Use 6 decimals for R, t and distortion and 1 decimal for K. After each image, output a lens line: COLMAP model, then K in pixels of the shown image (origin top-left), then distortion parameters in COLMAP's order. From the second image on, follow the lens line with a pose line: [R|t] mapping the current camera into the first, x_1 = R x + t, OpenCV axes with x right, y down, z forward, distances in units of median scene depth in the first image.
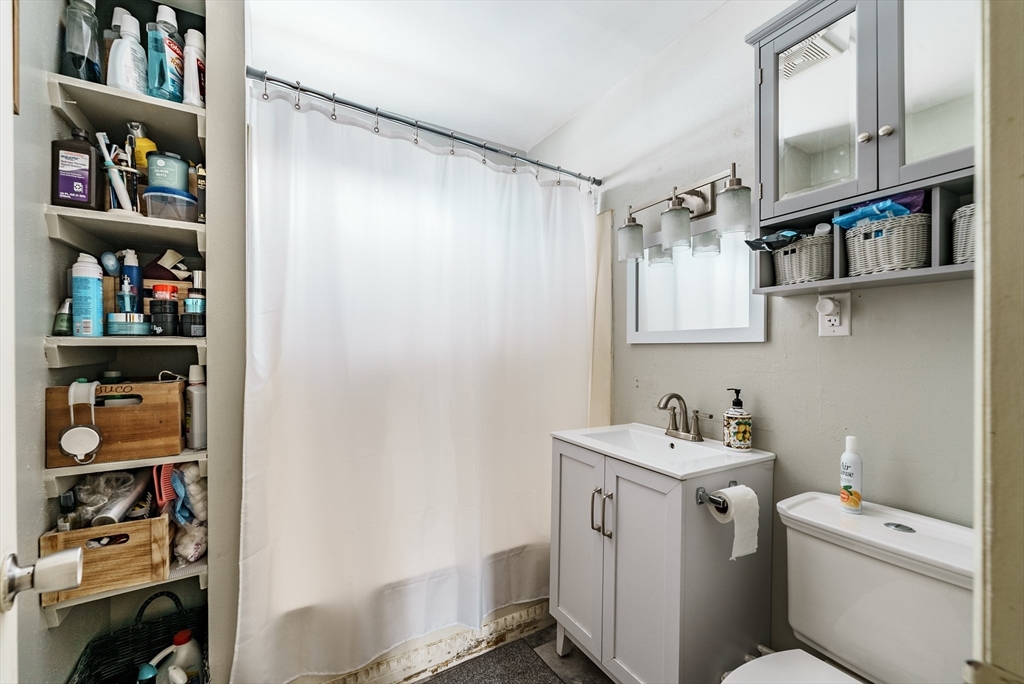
lens RADIAL K [[423.4, 0, 519.1], [0, 423.4, 344.3], [0, 0, 1]] dist [-0.001681, -0.000437]
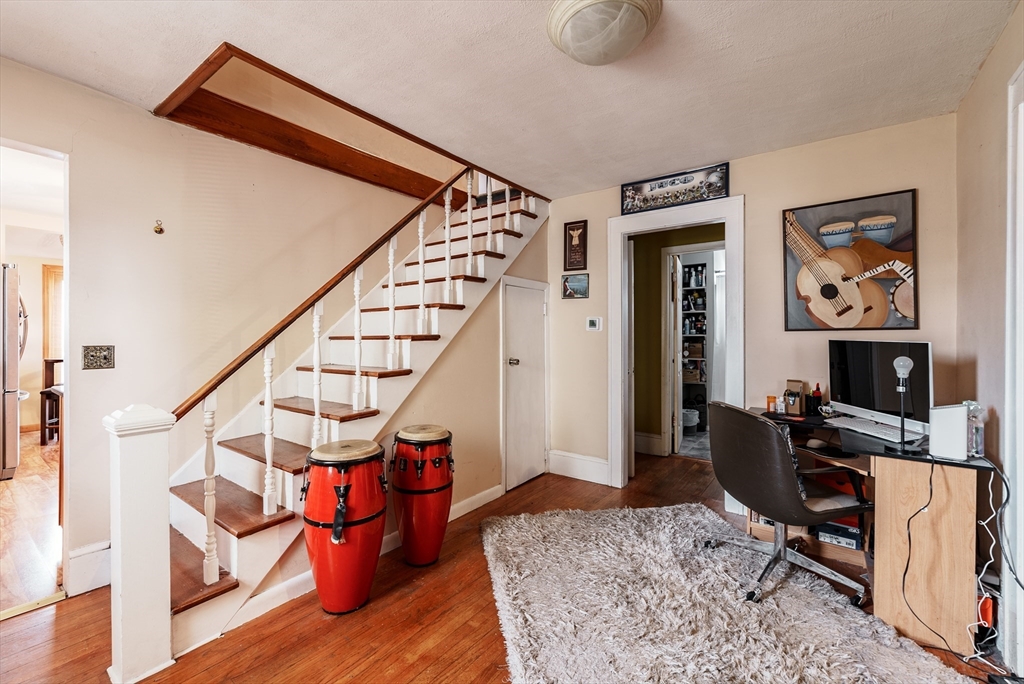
lens RADIAL K [[423.4, 0, 514.5], [0, 423.4, 337.1], [0, 0, 1]] dist [-0.001681, -0.000437]
pose [[0.407412, -0.000358, -0.913245, 2.830966], [-0.002503, 0.999996, -0.001509, 0.028068], [0.913241, 0.002901, 0.407409, -3.016412]]
